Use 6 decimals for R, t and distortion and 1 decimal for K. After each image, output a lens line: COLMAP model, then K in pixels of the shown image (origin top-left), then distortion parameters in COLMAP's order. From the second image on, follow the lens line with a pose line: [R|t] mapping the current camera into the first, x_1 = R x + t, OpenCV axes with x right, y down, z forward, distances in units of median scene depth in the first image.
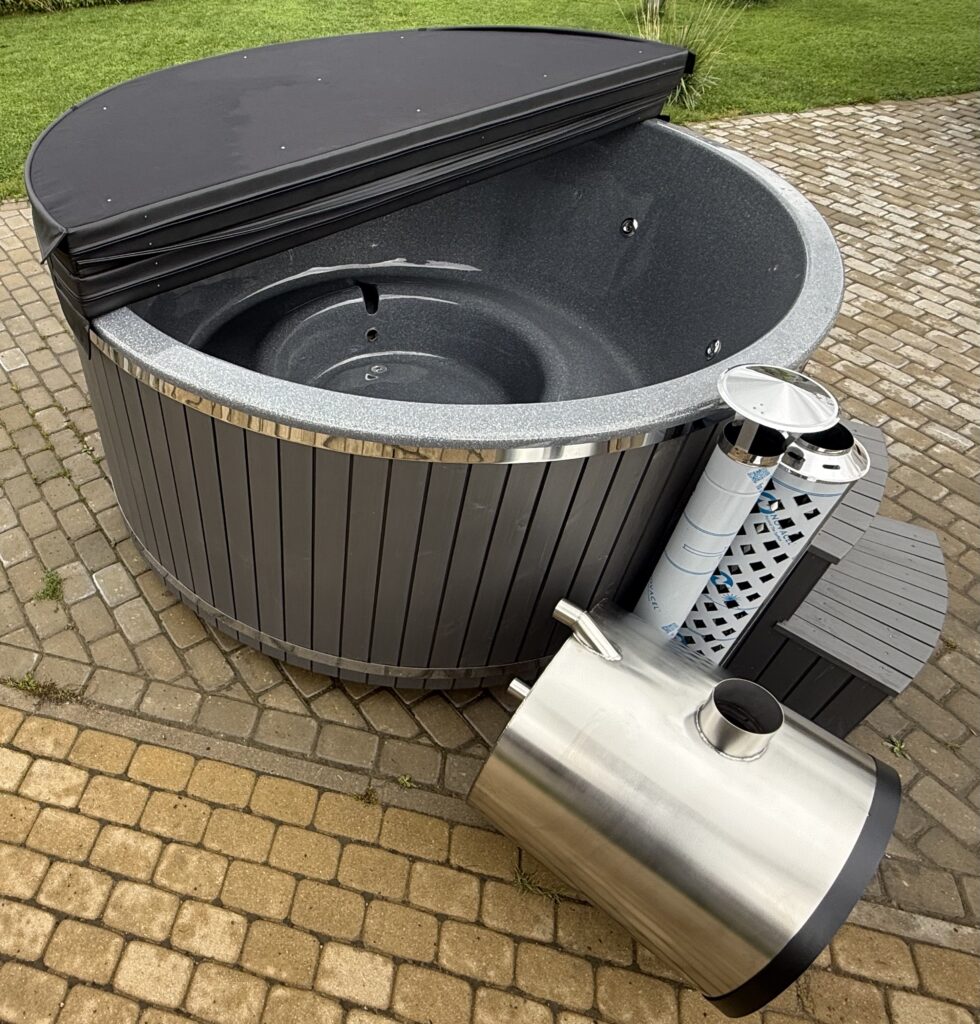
lens RADIAL K [[667.3, 0, 489.8], [0, 667.3, 462.3], [0, 0, 1]] dist [-0.002156, 0.003889]
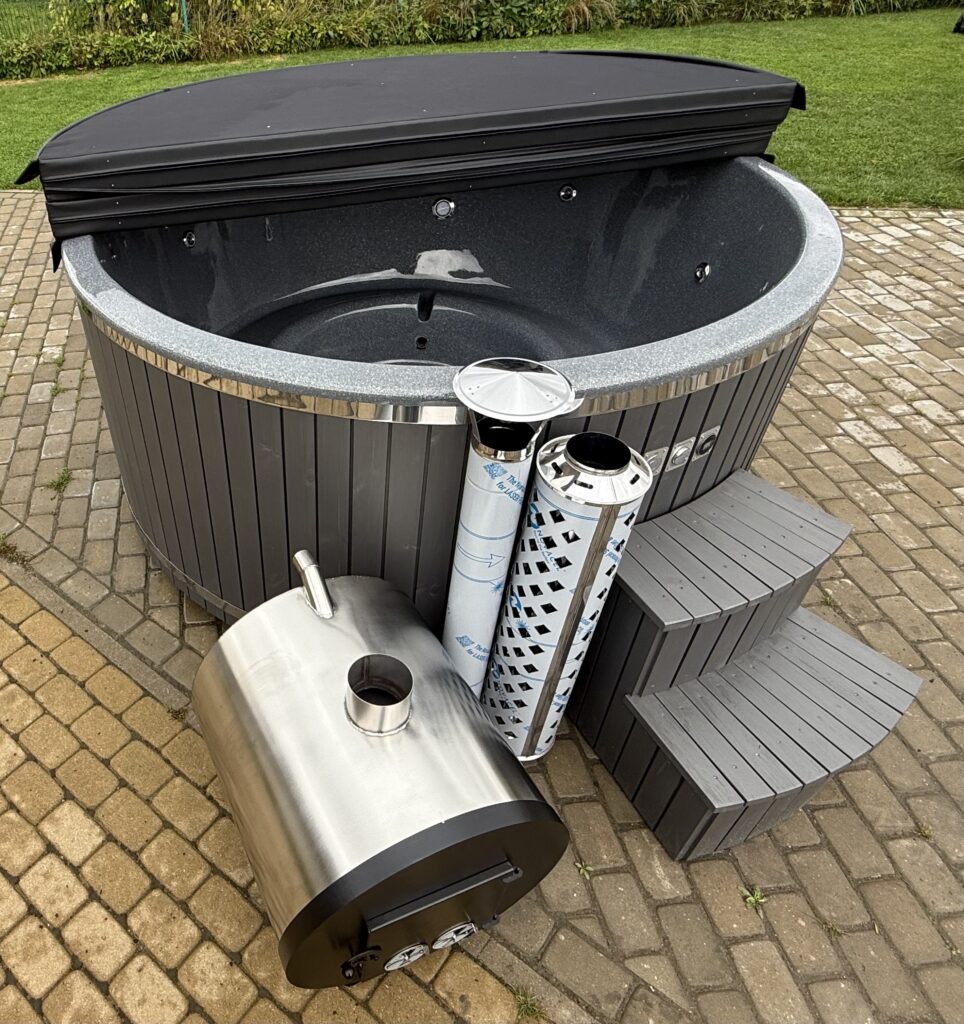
lens RADIAL K [[730.3, 0, 482.0], [0, 730.3, 511.9], [0, 0, 1]] dist [0.004538, -0.001827]
pose [[0.916697, 0.240738, -0.318924, 0.611609], [-0.255100, 0.966909, -0.003379, 0.070736], [0.307557, 0.084455, 0.947774, 0.004462]]
